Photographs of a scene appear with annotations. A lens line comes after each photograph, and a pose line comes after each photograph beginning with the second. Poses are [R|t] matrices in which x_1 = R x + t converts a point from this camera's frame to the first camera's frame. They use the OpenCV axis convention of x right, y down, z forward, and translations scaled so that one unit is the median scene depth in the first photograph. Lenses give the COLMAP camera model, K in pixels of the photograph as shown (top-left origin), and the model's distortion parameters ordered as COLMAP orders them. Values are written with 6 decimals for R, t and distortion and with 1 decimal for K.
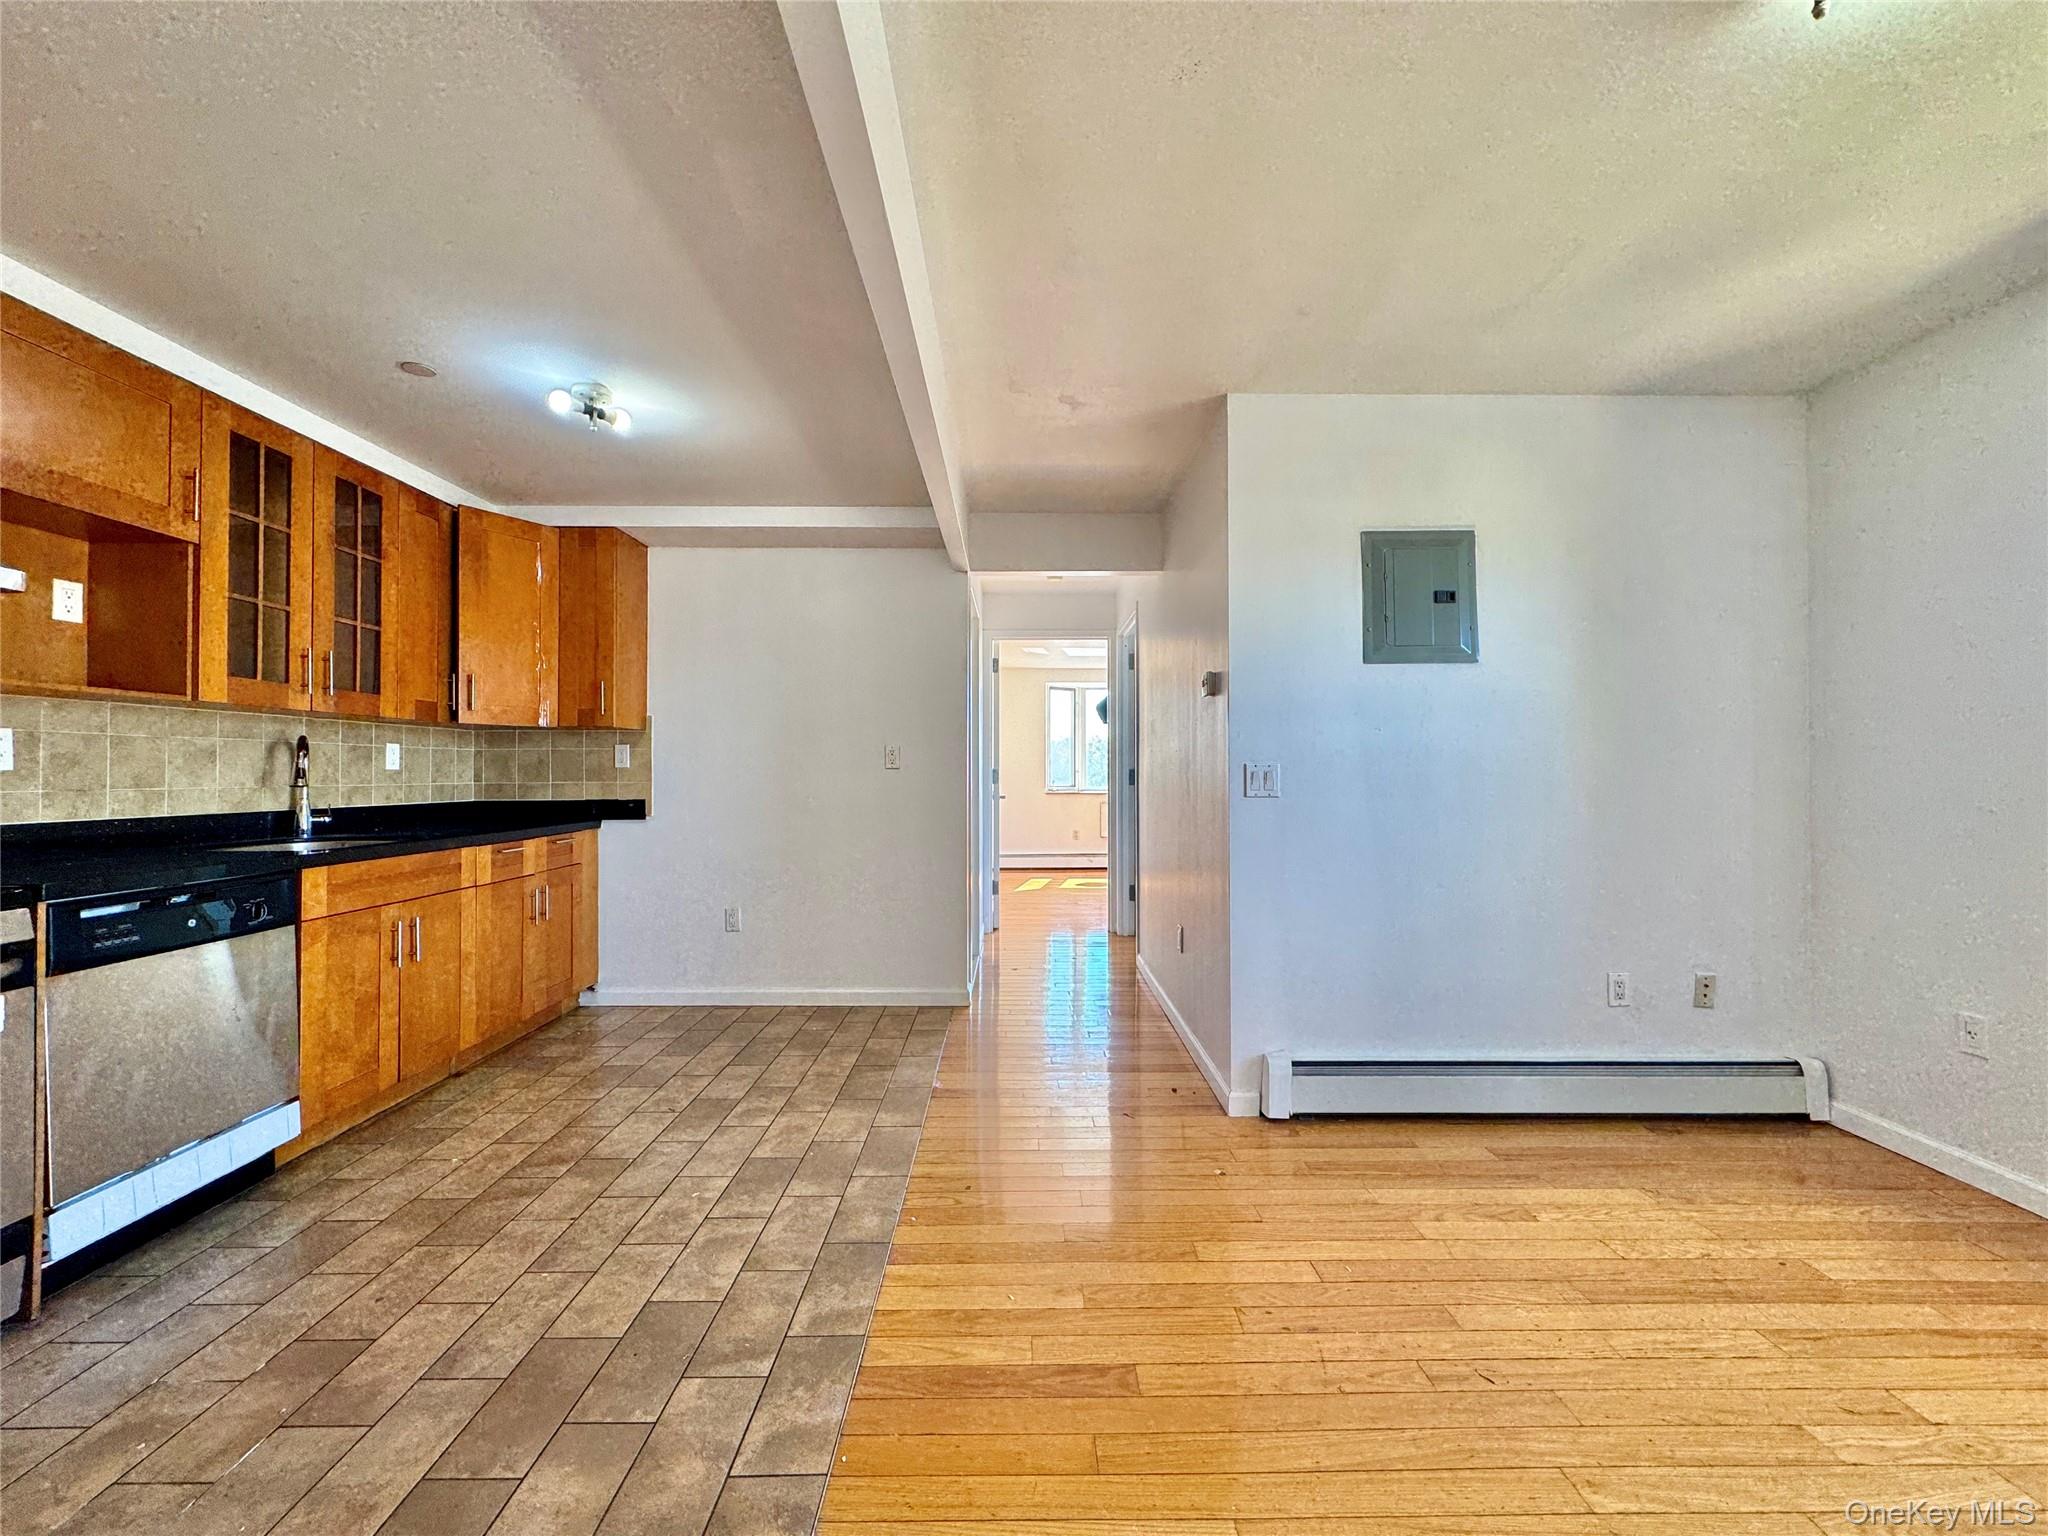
lens RADIAL K [[812.2, 0, 1024.0], [0, 812.2, 768.0], [0, 0, 1]] dist [-0.002071, -0.000071]
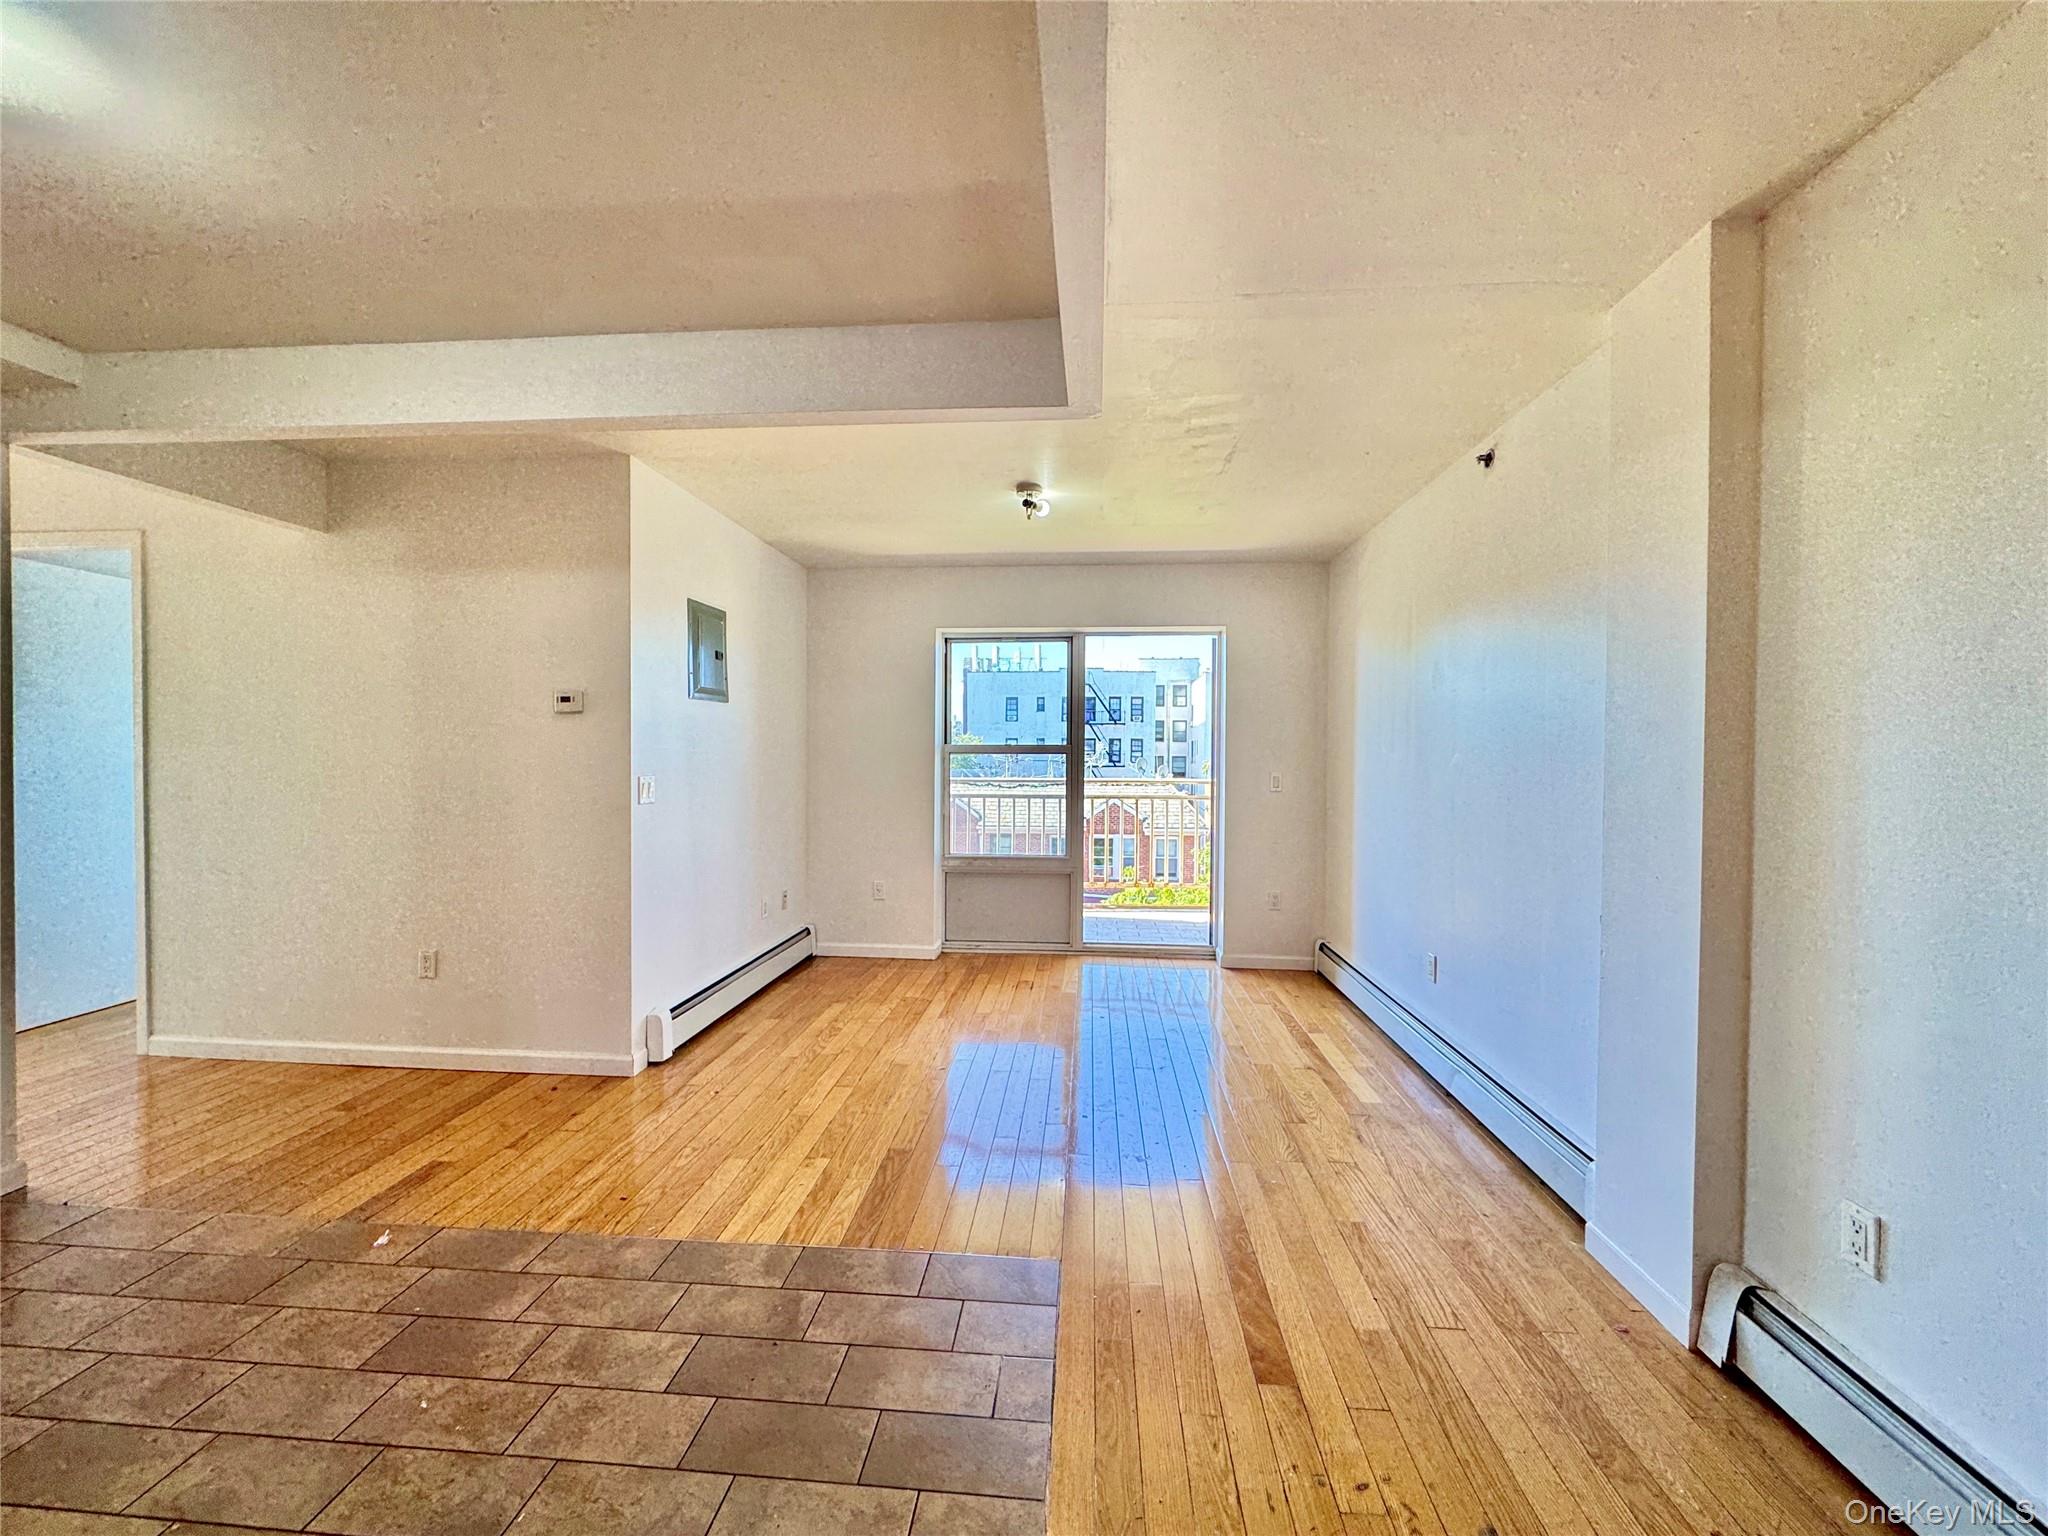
lens RADIAL K [[818.3, 0, 1024.0], [0, 818.3, 768.0], [0, 0, 1]] dist [-0.001337, 0.000388]
pose [[0.084283, -0.014651, 0.996334, -0.872062], [-0.015122, 0.999758, 0.015981, -0.043977], [-0.996327, -0.016414, 0.084041, 0.345454]]
